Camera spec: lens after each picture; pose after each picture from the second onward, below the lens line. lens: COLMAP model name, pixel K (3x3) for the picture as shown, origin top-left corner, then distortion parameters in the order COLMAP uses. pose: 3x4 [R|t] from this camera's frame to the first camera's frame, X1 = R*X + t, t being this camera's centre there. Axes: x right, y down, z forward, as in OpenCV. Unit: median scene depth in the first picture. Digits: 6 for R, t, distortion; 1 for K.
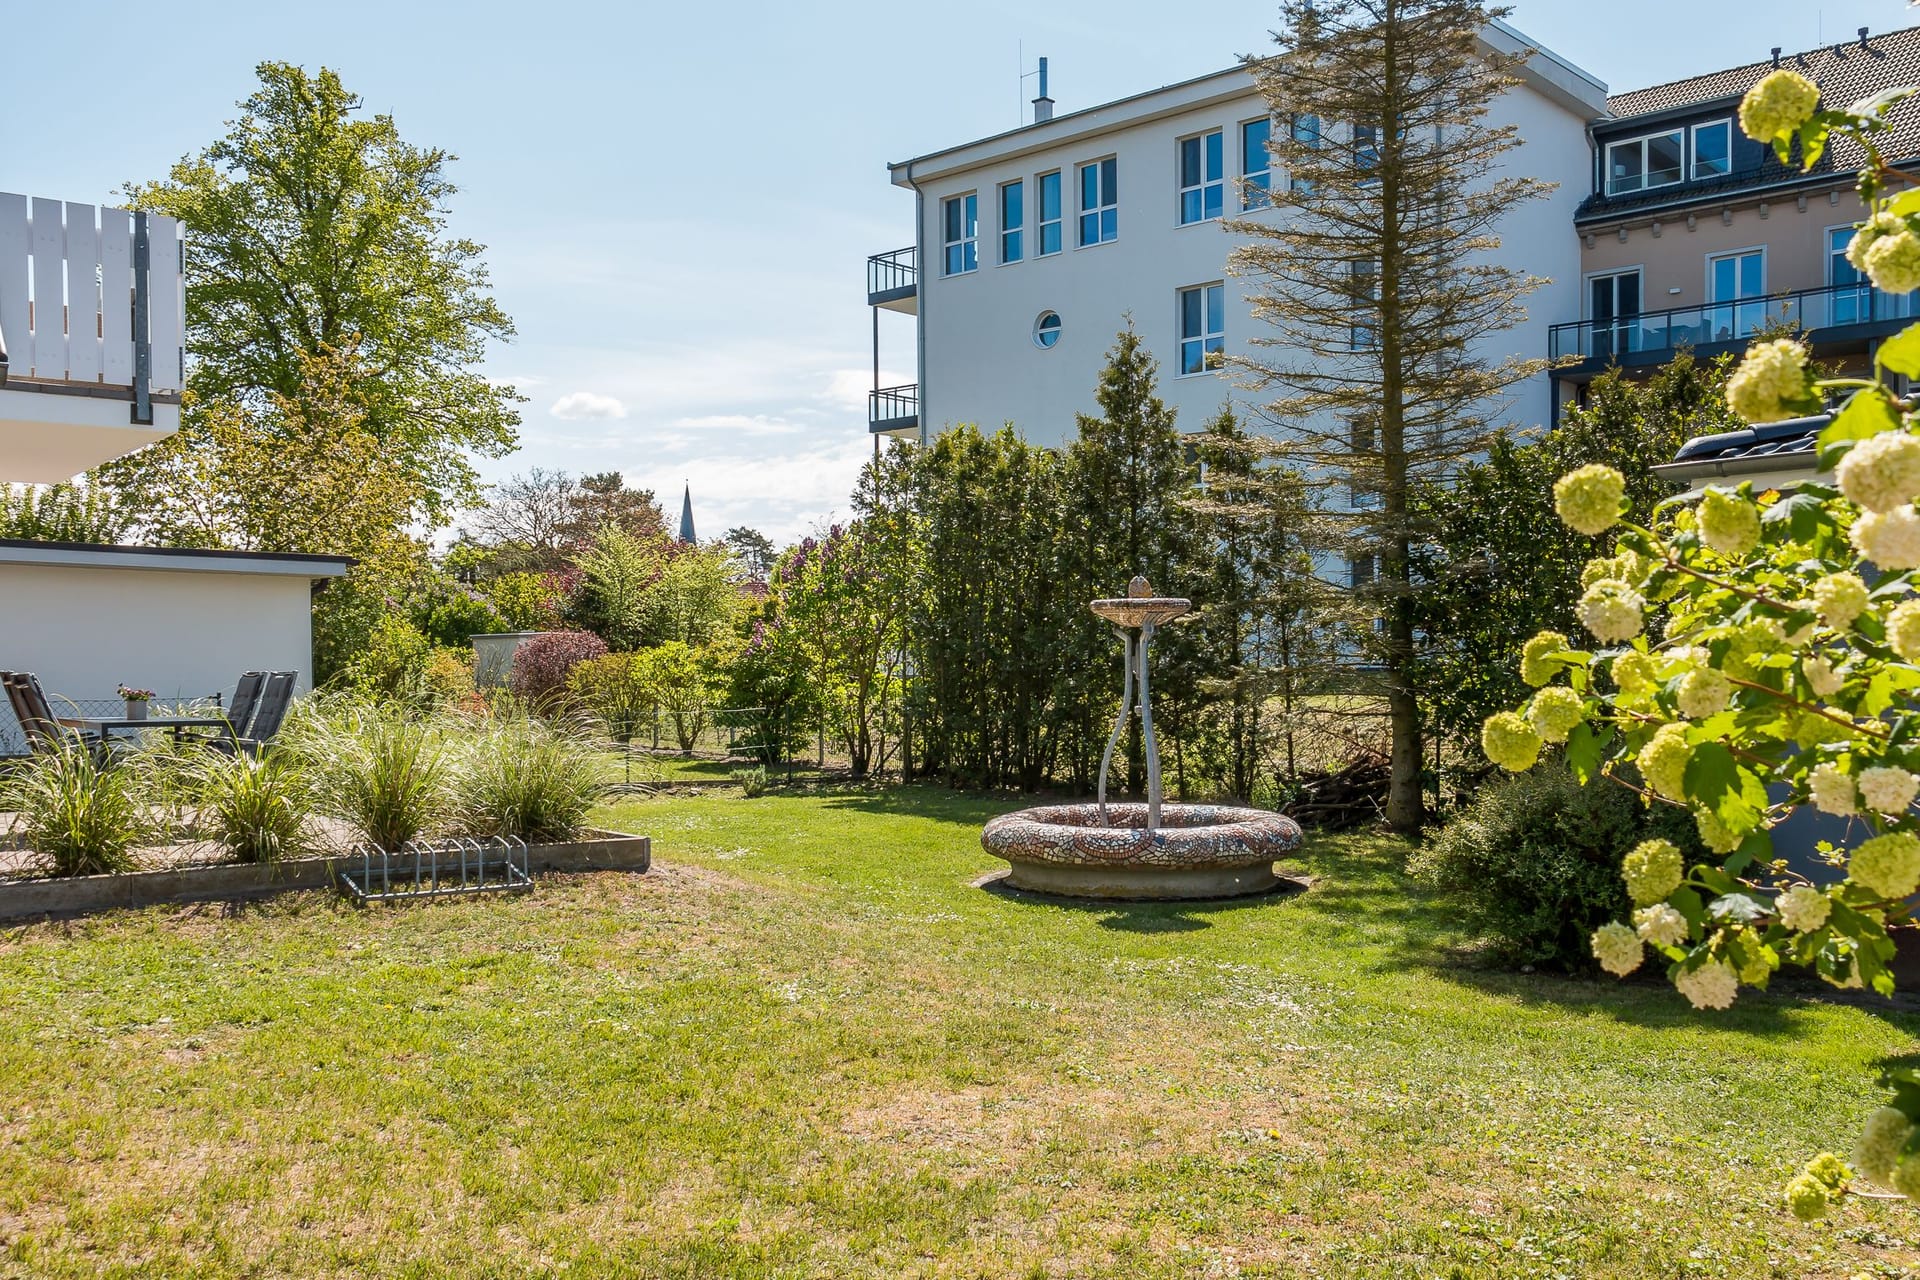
lens RADIAL K [[1895.3, 0, 918.5], [0, 1895.3, 735.8], [0, 0, 1]] dist [0.001420, 0.019056]
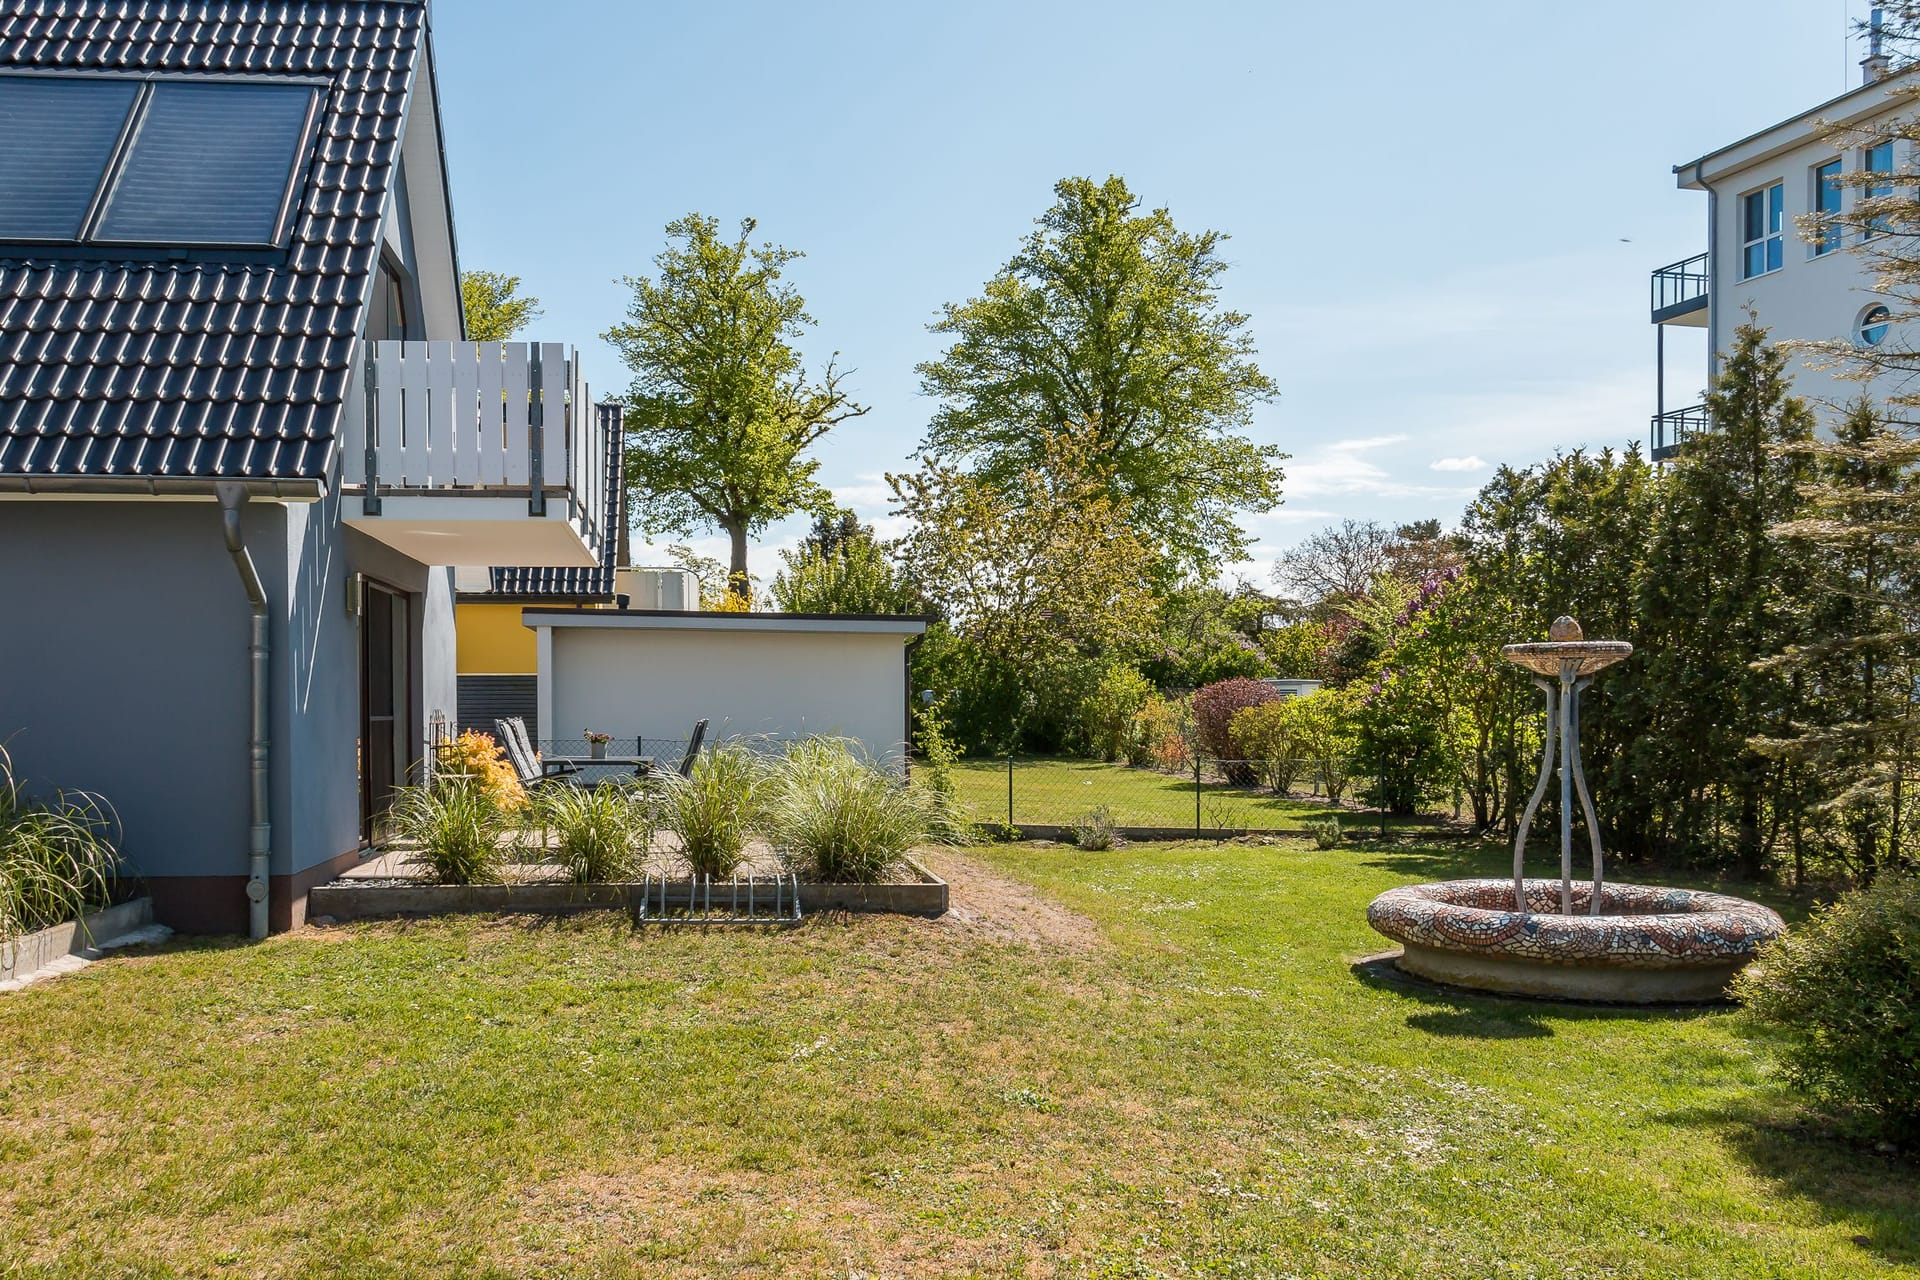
lens RADIAL K [[1723.2, 0, 874.2], [0, 1723.2, 745.4], [0, 0, 1]] dist [-0.001012, 0.022935]
pose [[0.801323, 0.018894, -0.597933, 0.188763], [-0.026833, 0.999630, -0.004373, -0.008182], [0.597630, 0.019549, 0.801534, 0.109534]]
